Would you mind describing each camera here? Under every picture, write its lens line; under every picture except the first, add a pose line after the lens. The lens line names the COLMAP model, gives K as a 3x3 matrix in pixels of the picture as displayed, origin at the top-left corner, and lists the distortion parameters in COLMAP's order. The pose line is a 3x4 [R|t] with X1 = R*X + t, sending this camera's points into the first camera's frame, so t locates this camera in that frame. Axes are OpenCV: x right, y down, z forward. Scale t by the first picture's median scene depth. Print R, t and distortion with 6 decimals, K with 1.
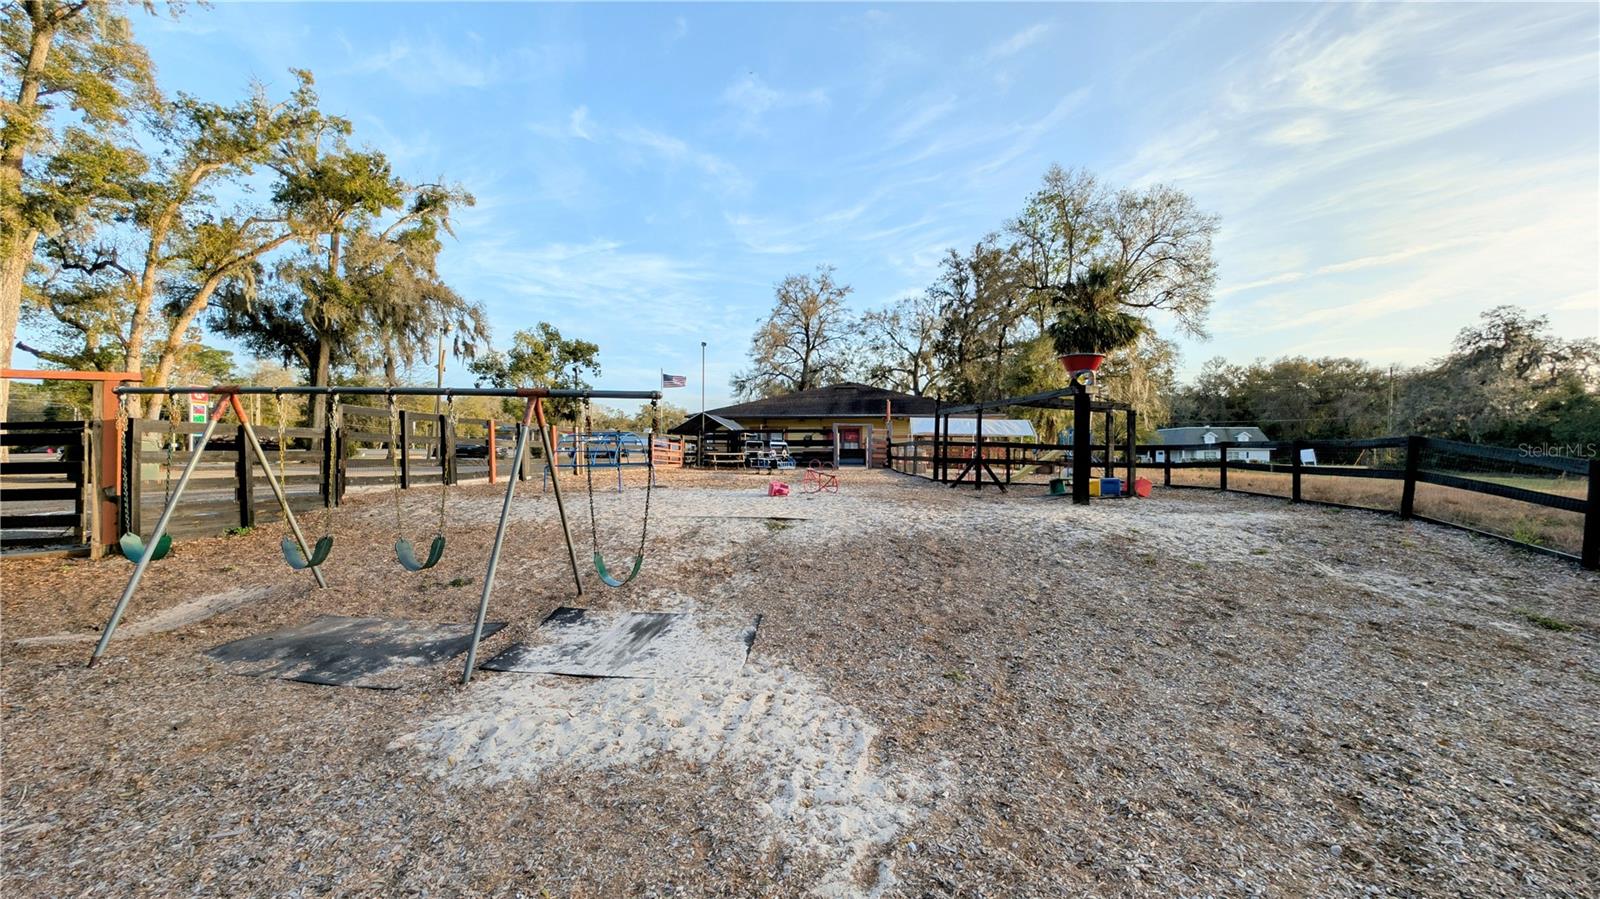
lens RADIAL K [[613.2, 0, 797.4], [0, 613.2, 452.0], [0, 0, 1]] dist [0.001299, 0.000059]
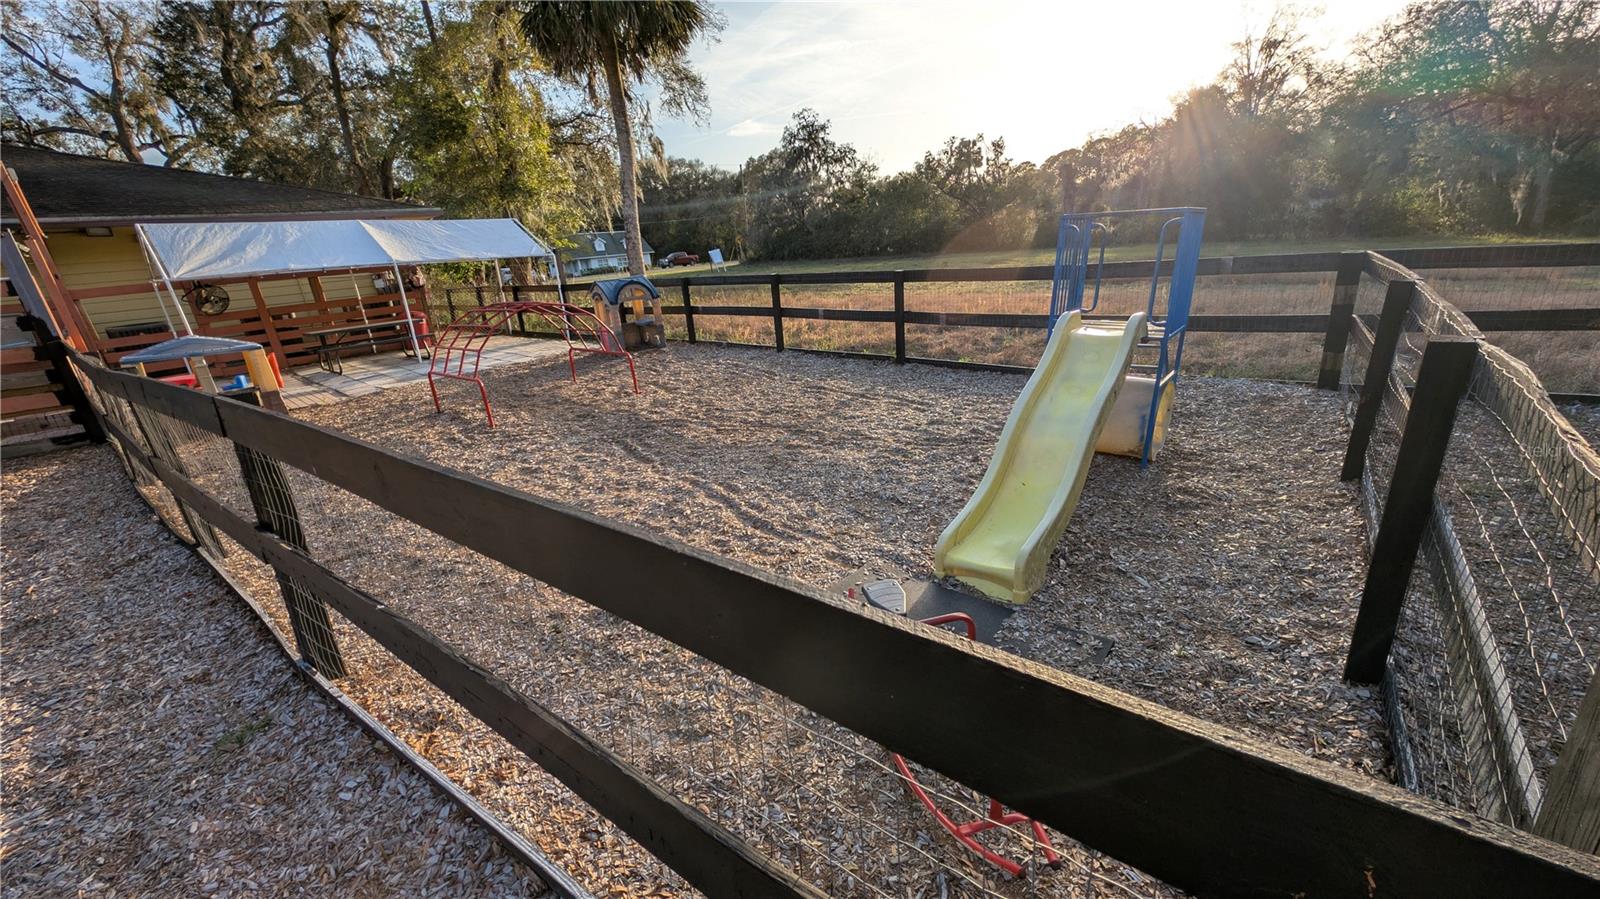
lens RADIAL K [[613.2, 0, 794.3], [0, 613.2, 455.3], [0, 0, 1]] dist [0.001299, 0.000059]
pose [[0.581707, -0.319671, 0.747949, 0.057363], [0.077101, 0.937065, 0.340535, -0.020071], [-0.809736, -0.140424, 0.569745, 0.259514]]
